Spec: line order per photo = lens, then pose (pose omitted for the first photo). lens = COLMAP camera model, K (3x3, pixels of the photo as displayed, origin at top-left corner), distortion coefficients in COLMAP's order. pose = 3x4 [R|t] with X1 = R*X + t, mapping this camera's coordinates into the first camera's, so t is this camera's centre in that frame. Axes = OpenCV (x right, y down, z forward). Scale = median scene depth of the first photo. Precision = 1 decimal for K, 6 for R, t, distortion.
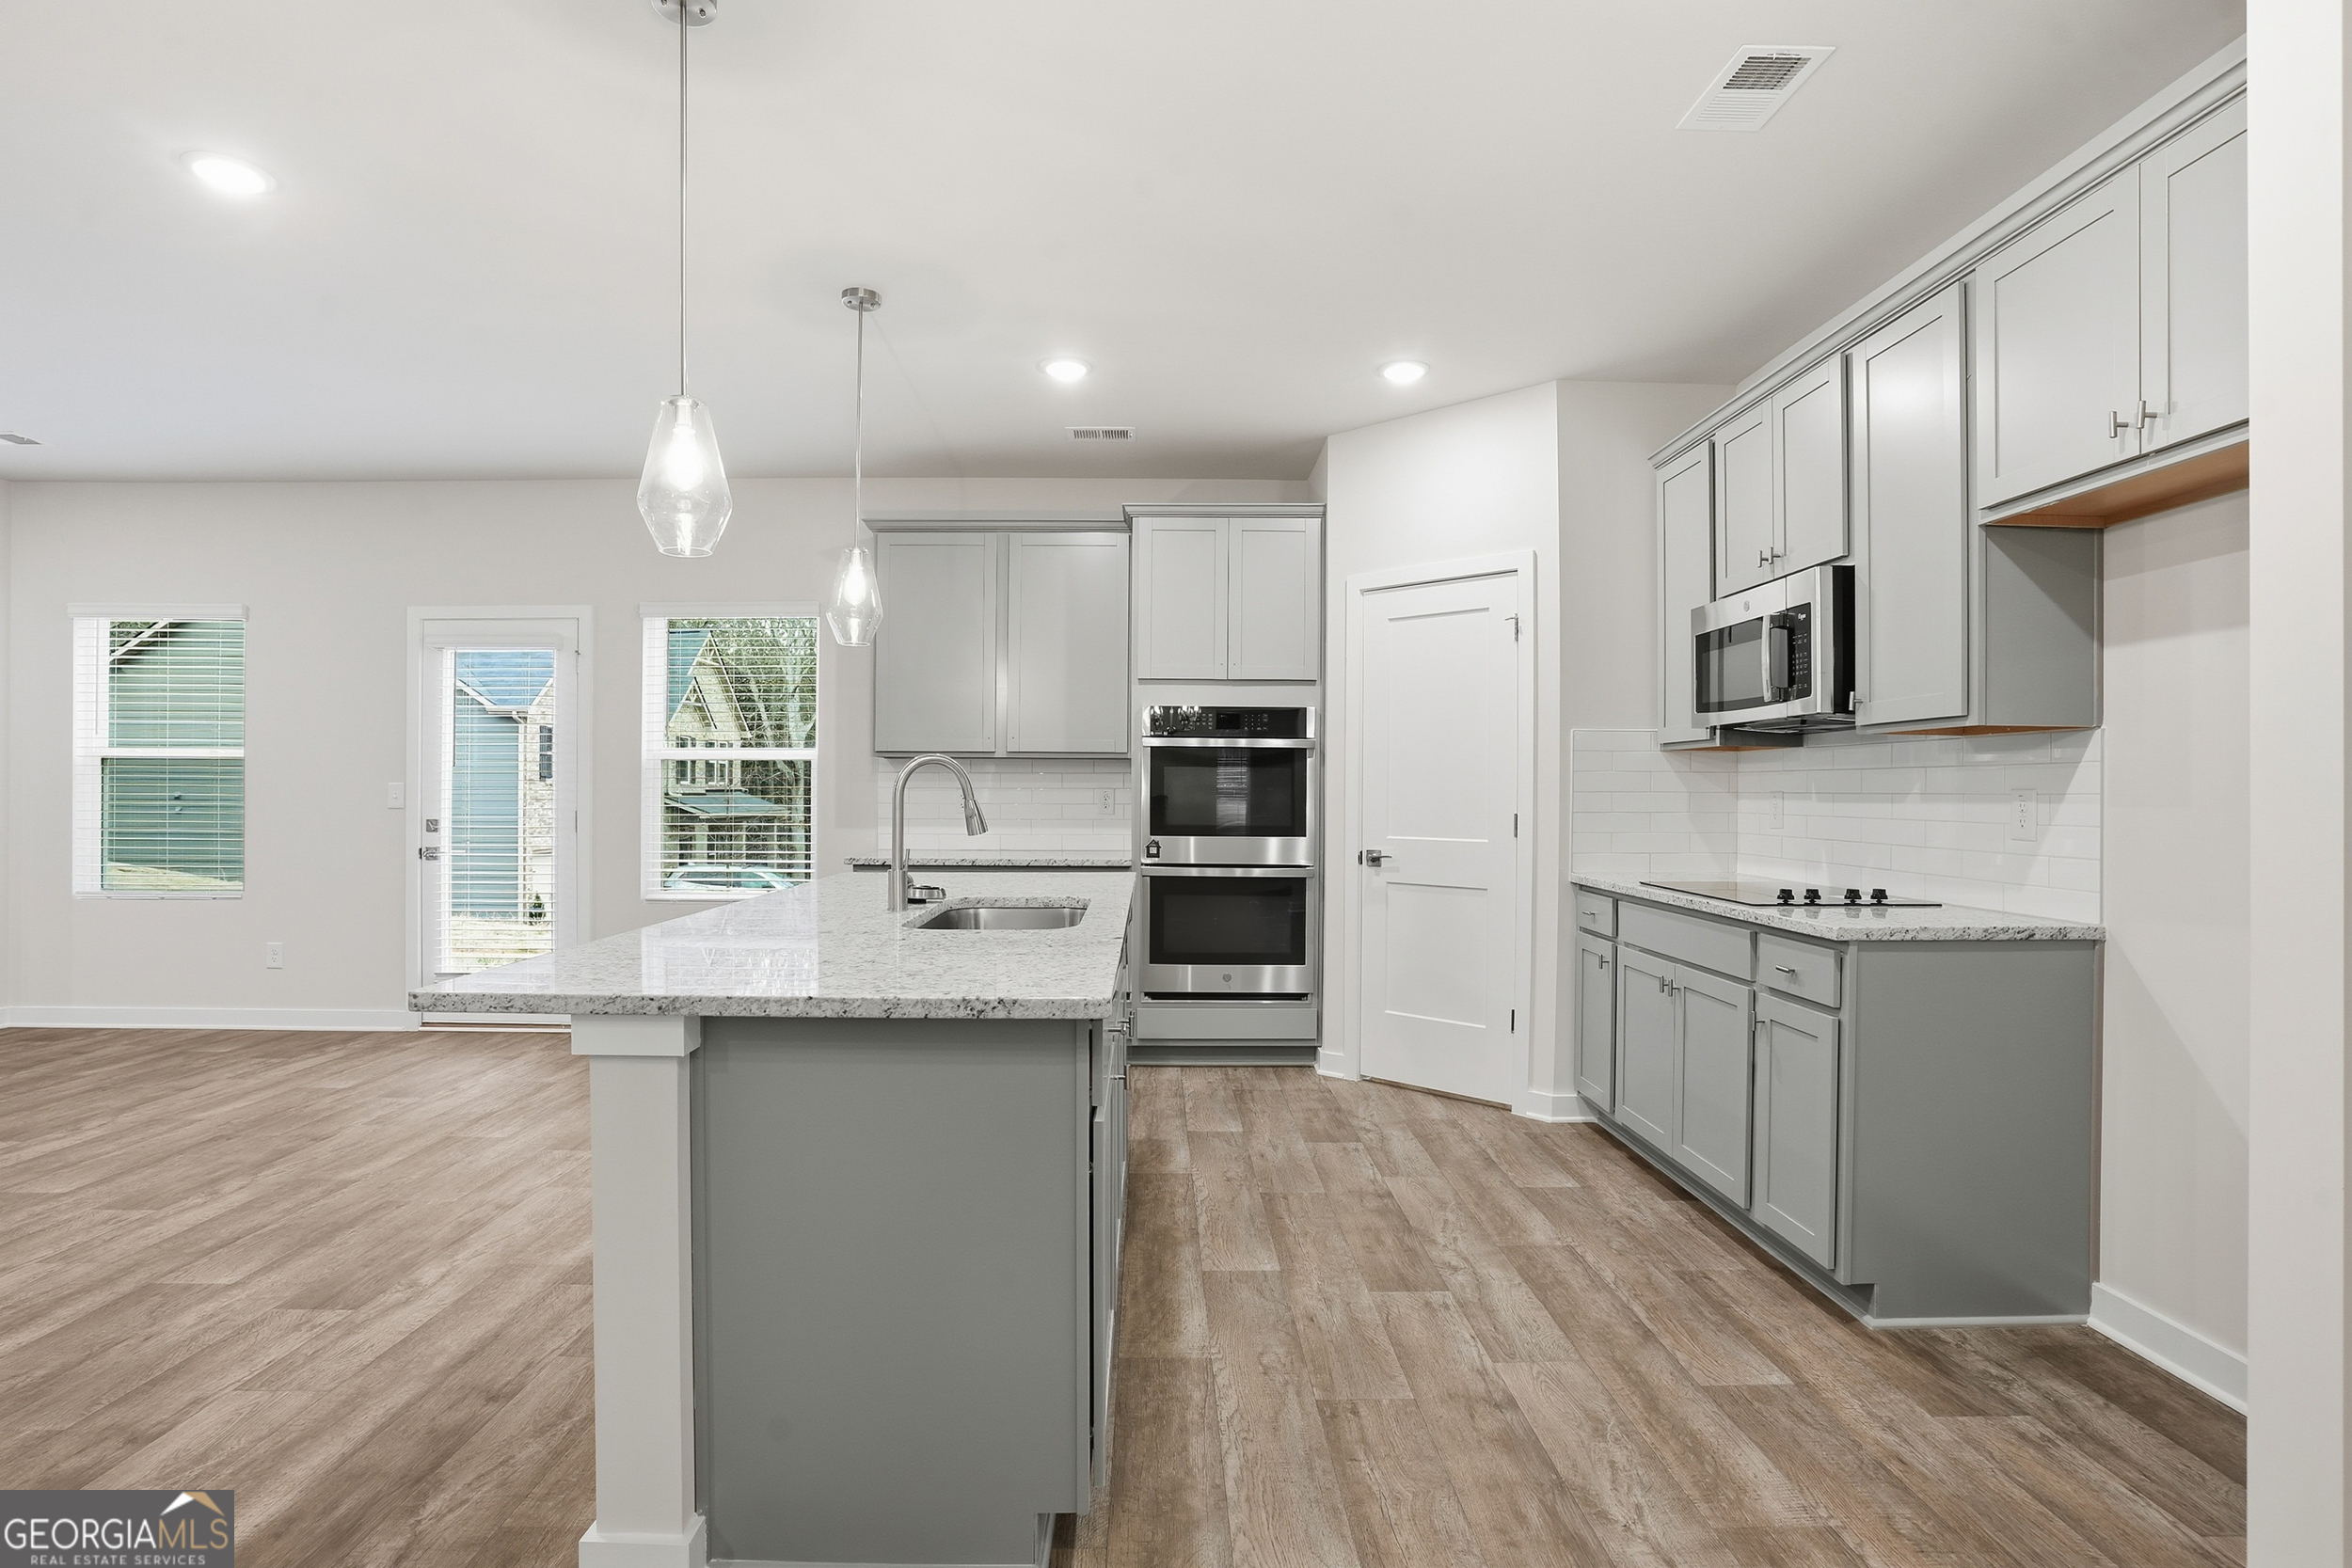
lens RADIAL K [[1161.8, 0, 1167.4], [0, 1161.8, 788.8], [0, 0, 1]] dist [-0.063041, 0.022273]
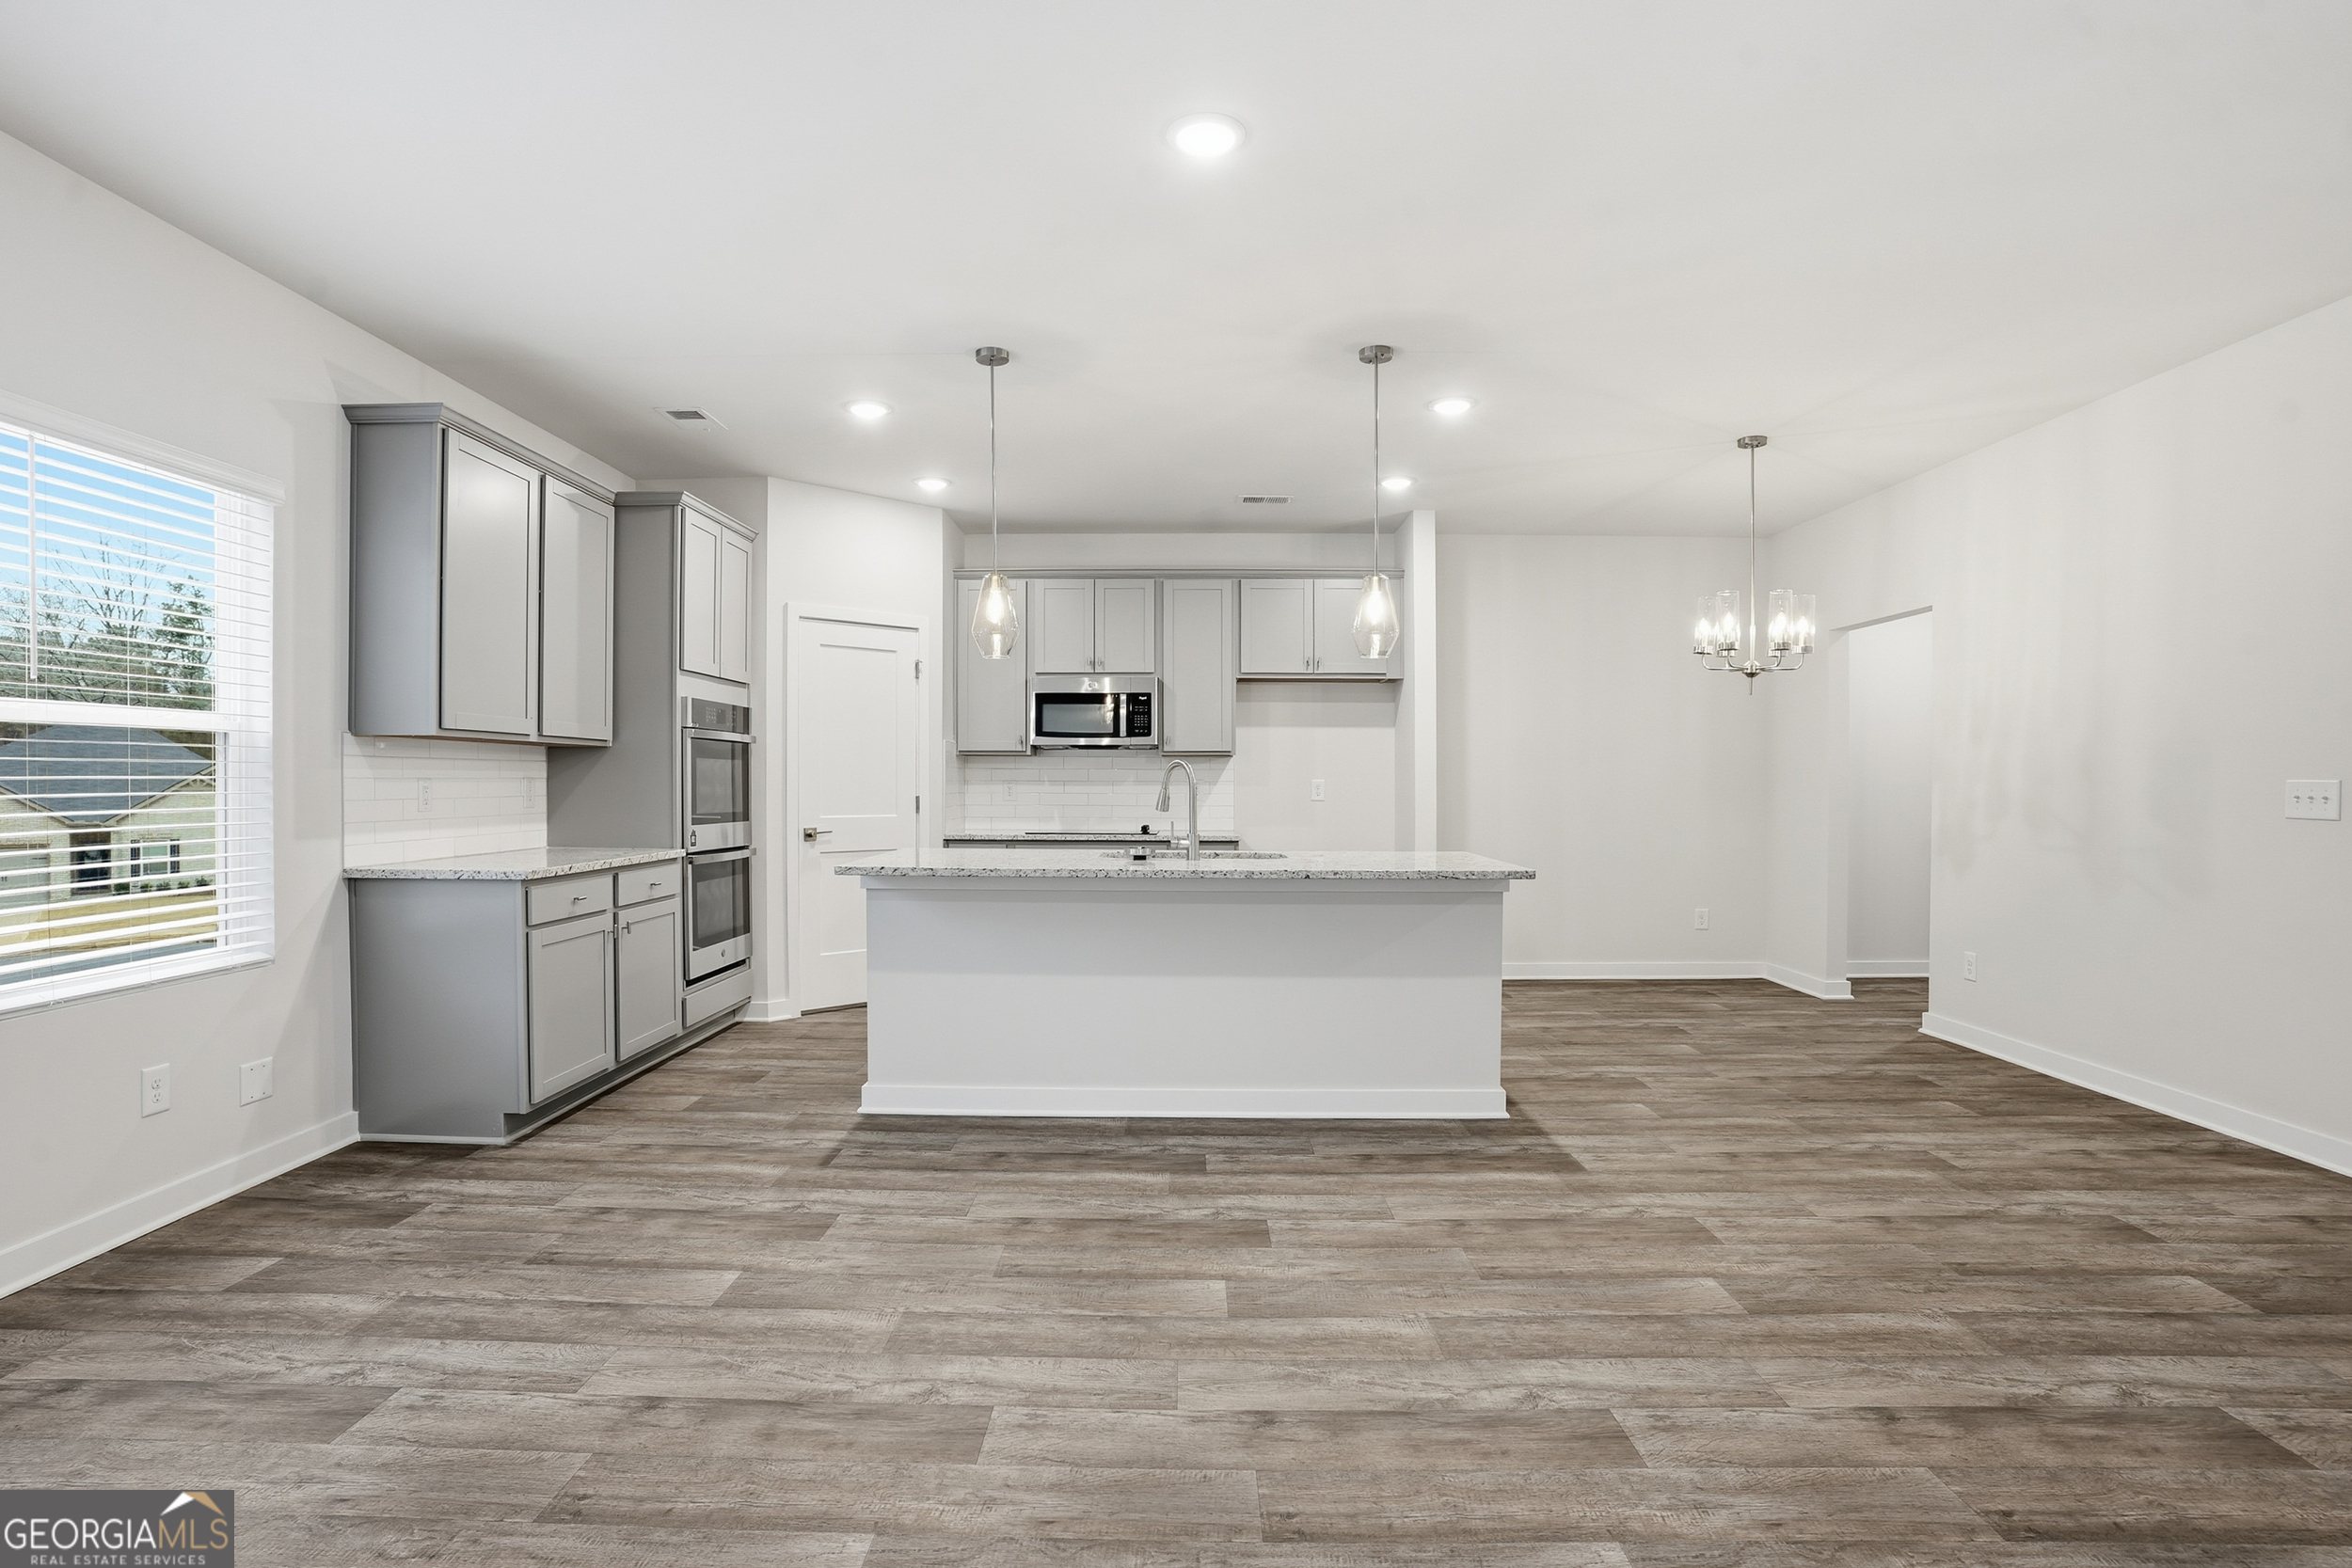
lens RADIAL K [[1161.8, 0, 1176.8], [0, 1161.8, 784.5], [0, 0, 1]] dist [-0.063041, 0.022273]
pose [[0.019968, -0.008105, 0.999768, -1.054696], [-0.003340, 0.999961, 0.008174, -0.005030], [-0.999795, -0.003502, 0.019940, 0.579227]]
